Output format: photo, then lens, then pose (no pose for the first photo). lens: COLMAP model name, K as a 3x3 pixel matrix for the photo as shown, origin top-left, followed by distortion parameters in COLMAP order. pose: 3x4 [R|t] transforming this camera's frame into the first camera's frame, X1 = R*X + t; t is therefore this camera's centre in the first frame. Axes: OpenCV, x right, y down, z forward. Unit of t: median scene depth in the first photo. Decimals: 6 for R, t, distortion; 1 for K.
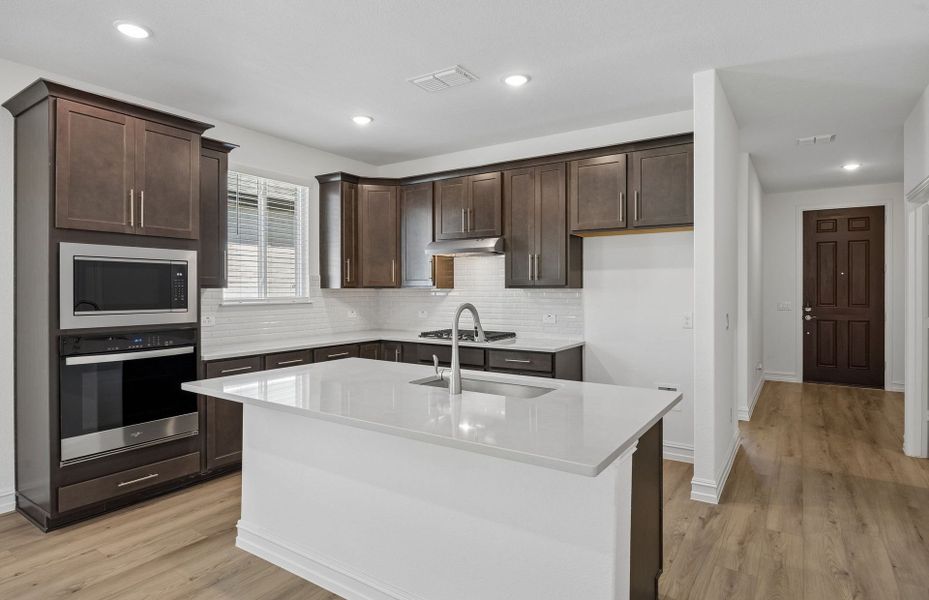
lens RADIAL K [[510.7, 0, 464.0], [0, 510.7, 288.7], [0, 0, 1]] dist [-0.001797, -0.000035]
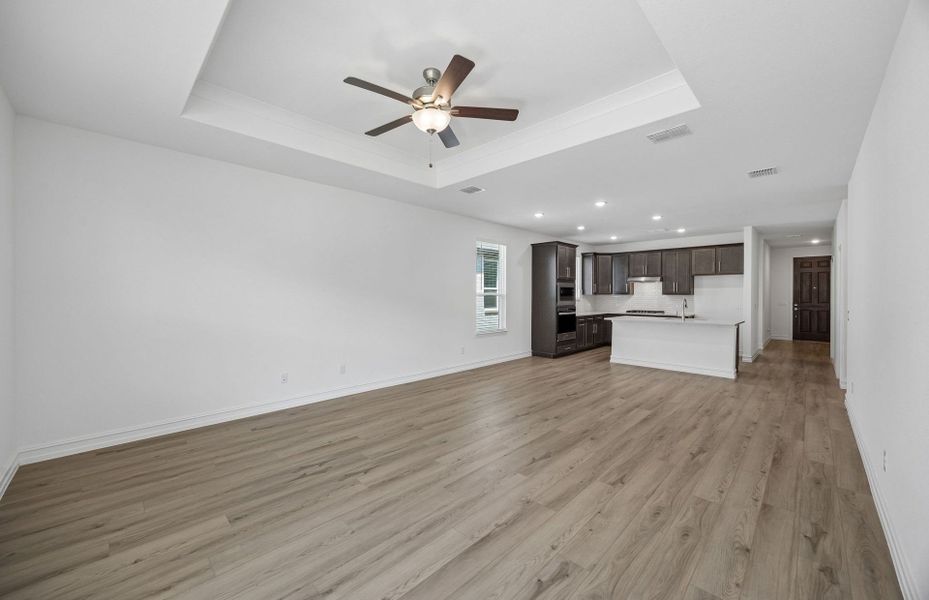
lens RADIAL K [[352.8, 0, 463.9], [0, 352.8, 295.3], [0, 0, 1]] dist [0.001210, 0.000430]
pose [[0.981889, 0.001269, -0.189451, -0.602018], [-0.001155, 0.999999, 0.000708, 0.002764], [0.189452, -0.000476, 0.981890, -1.058353]]
